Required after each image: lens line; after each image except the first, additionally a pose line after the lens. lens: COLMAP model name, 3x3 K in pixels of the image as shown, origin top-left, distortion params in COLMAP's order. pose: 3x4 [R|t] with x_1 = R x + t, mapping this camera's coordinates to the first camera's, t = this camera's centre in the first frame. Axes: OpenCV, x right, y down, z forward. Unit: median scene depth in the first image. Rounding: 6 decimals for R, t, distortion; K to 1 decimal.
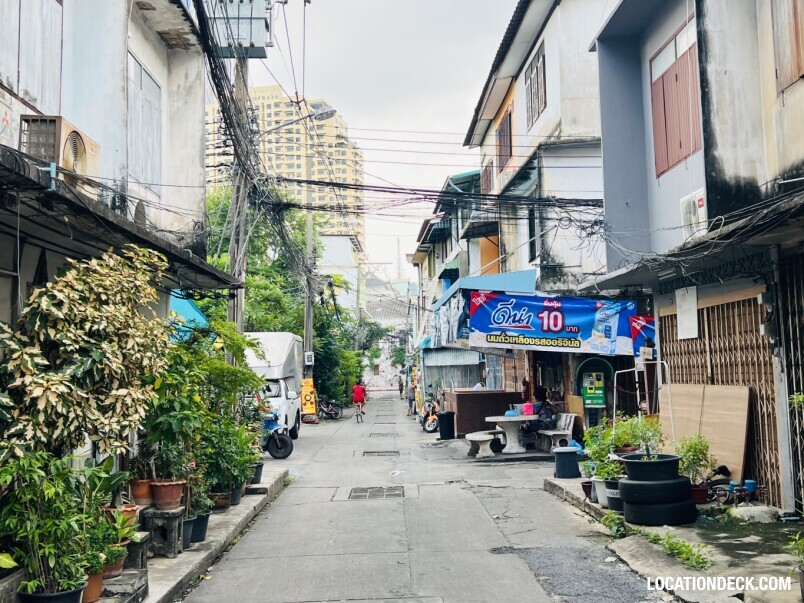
lens RADIAL K [[878.1, 0, 400.2], [0, 878.1, 303.1], [0, 0, 1]] dist [0.025667, 0.000000]
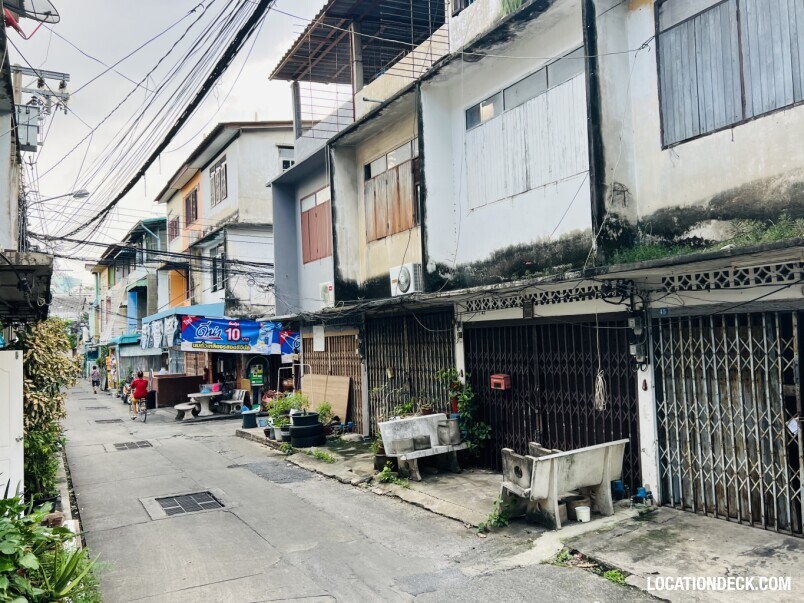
lens RADIAL K [[685.5, 0, 401.3], [0, 685.5, 301.8], [0, 0, 1]] dist [0.018522, -0.001761]
pose [[0.884710, 0.016884, 0.465836, -0.187158], [-0.023366, 0.999694, 0.008143, -0.073087], [-0.465556, -0.018089, 0.884834, -0.357129]]
